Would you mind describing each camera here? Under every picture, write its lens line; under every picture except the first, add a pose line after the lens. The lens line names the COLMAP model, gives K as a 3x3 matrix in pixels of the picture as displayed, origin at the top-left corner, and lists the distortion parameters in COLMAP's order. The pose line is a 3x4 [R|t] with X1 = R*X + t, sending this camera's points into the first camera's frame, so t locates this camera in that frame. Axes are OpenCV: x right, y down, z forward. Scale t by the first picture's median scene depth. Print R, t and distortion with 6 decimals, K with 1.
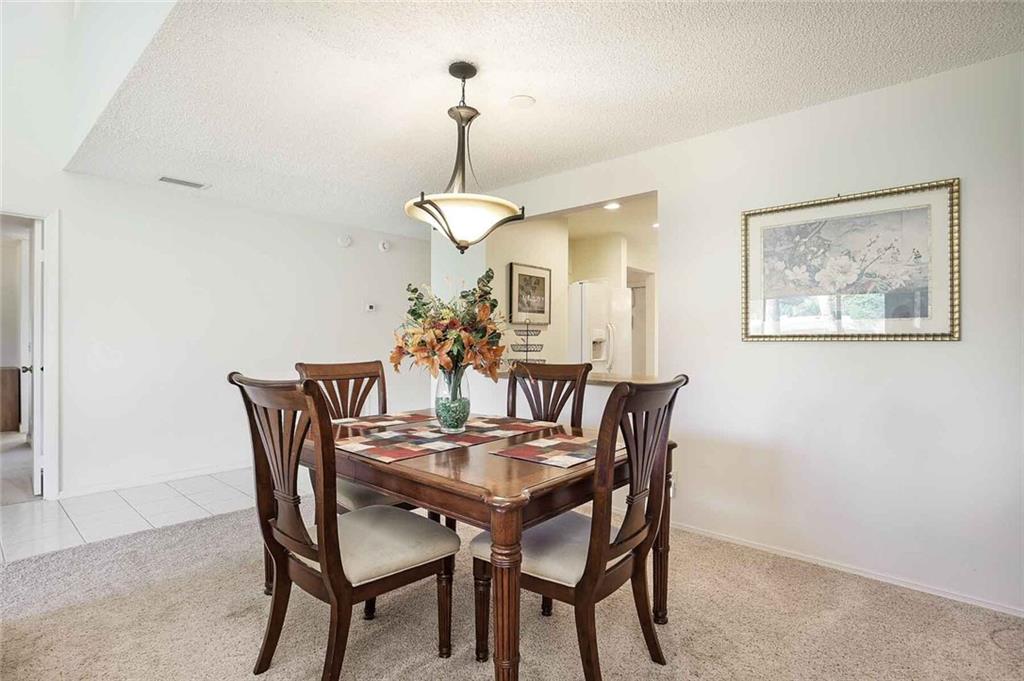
lens RADIAL K [[497.7, 0, 509.8], [0, 497.7, 348.3], [0, 0, 1]] dist [-0.025107, 0.000774]
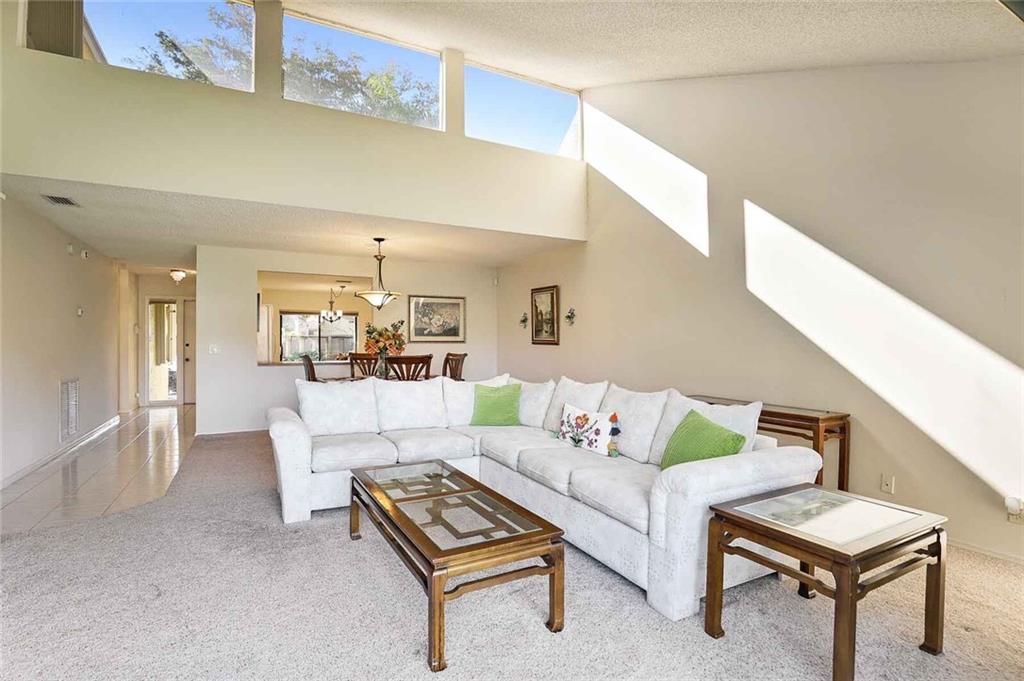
lens RADIAL K [[497.7, 0, 513.0], [0, 497.7, 343.9], [0, 0, 1]] dist [-0.025107, 0.000774]
pose [[0.350697, -0.005663, 0.936472, -1.874731], [0.012236, 0.999924, 0.001464, -0.008505], [-0.936409, 0.010946, 0.350740, -0.468308]]
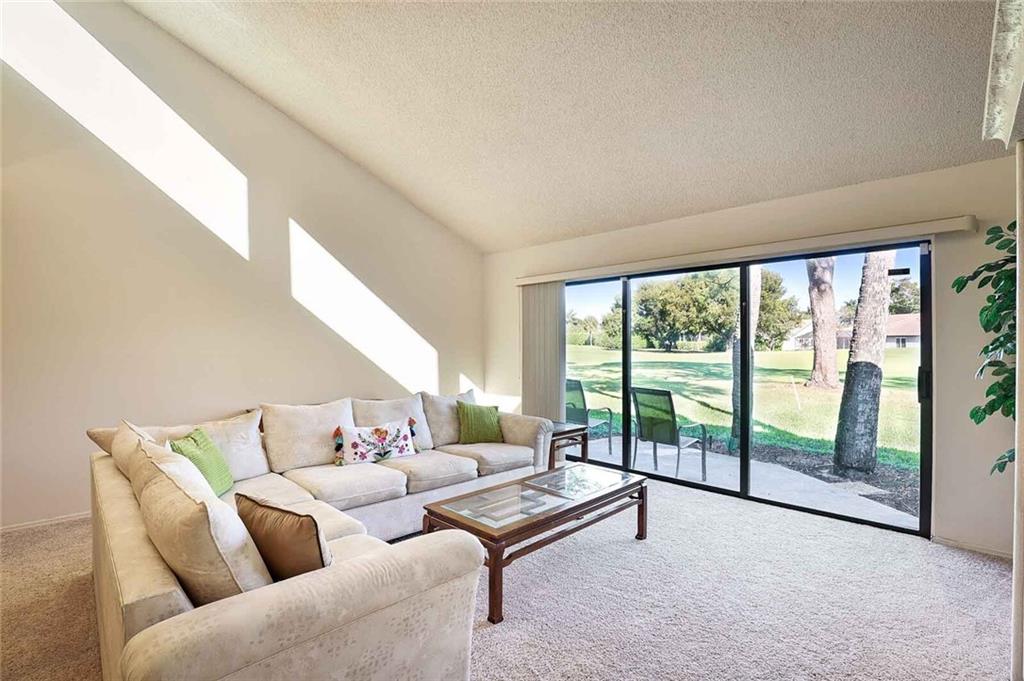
lens RADIAL K [[469.5, 0, 518.5], [0, 469.5, 342.8], [0, 0, 1]] dist [-0.030438, 0.003913]
pose [[-0.997209, -0.004432, 0.074523, -1.101442], [-0.003412, 0.999899, 0.013810, -0.064192], [-0.074577, 0.013517, -0.997124, 0.959575]]
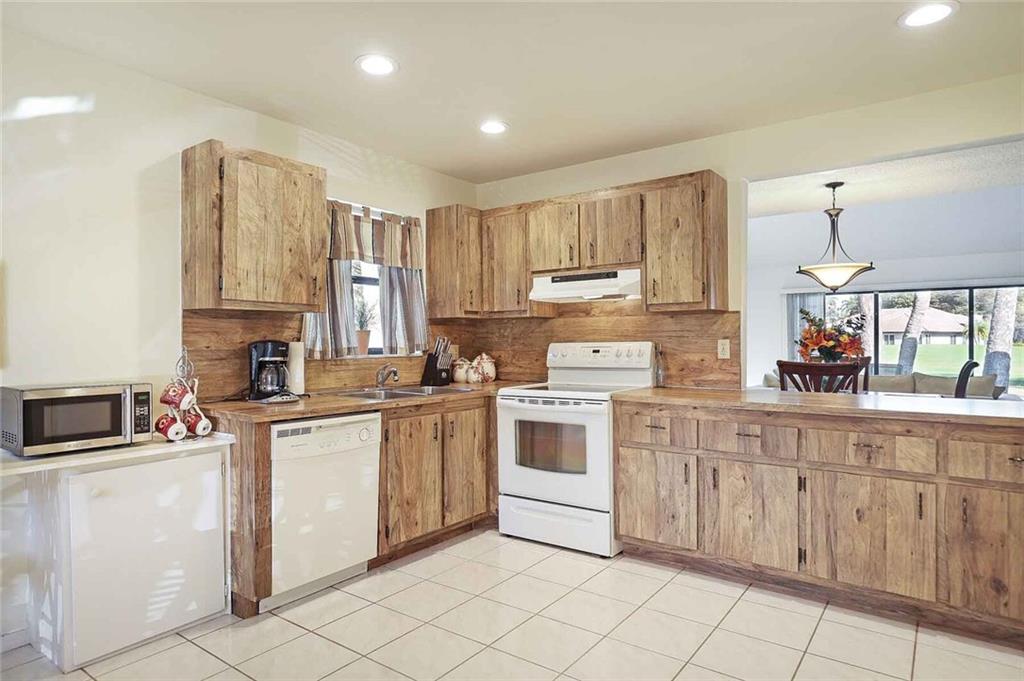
lens RADIAL K [[595.0, 0, 508.2], [0, 595.0, 344.2], [0, 0, 1]] dist [-0.009557, 0.004306]
pose [[-0.997342, -0.003456, -0.072779, 0.961617], [-0.004806, 0.999819, 0.018388, -0.037549], [0.072703, 0.018688, -0.997179, 2.409690]]
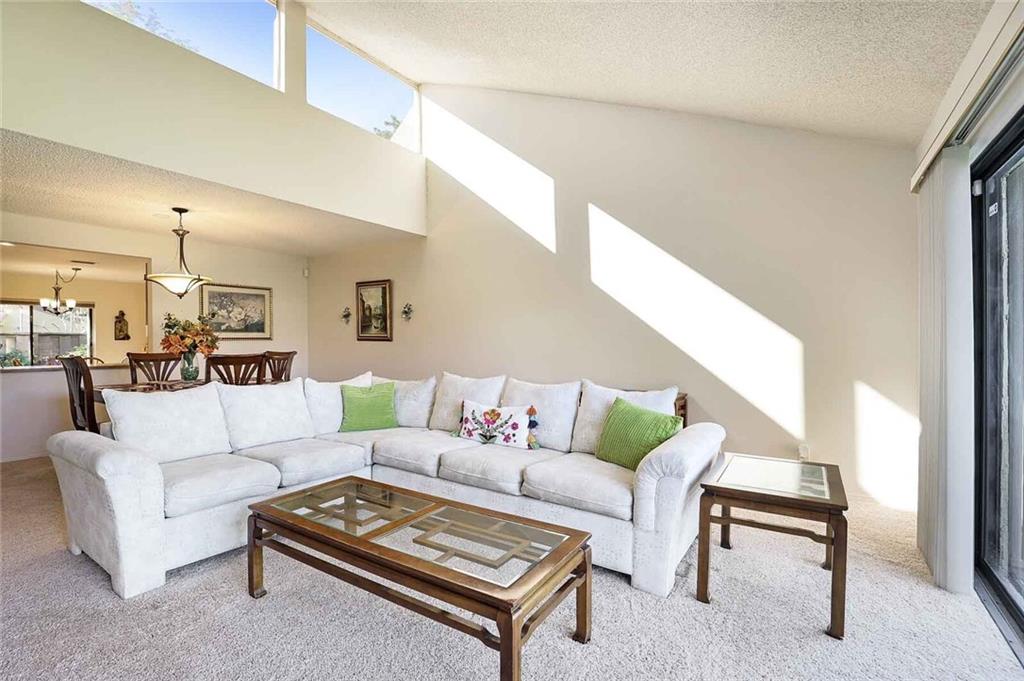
lens RADIAL K [[469.5, 0, 506.6], [0, 469.5, 341.9], [0, 0, 1]] dist [-0.030438, 0.003913]
pose [[-0.124539, -0.006369, 0.992194, -1.790452], [0.017734, 0.999805, 0.008644, -0.002997], [-0.992056, 0.018672, -0.124402, -0.092191]]
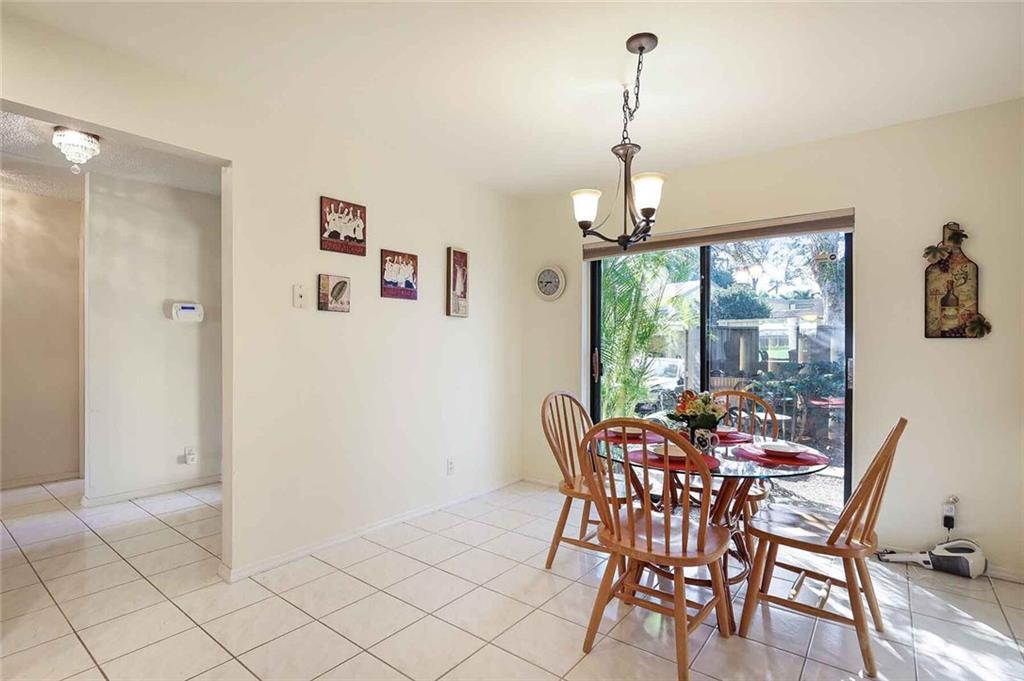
lens RADIAL K [[501.1, 0, 511.0], [0, 501.1, 341.4], [0, 0, 1]] dist [-0.009250, 0.001576]
pose [[0.998147, 0.004599, 0.060677, 1.133613], [-0.003828, 0.999911, -0.012813, -0.015648], [-0.060730, 0.012557, 0.998075, 1.460720]]
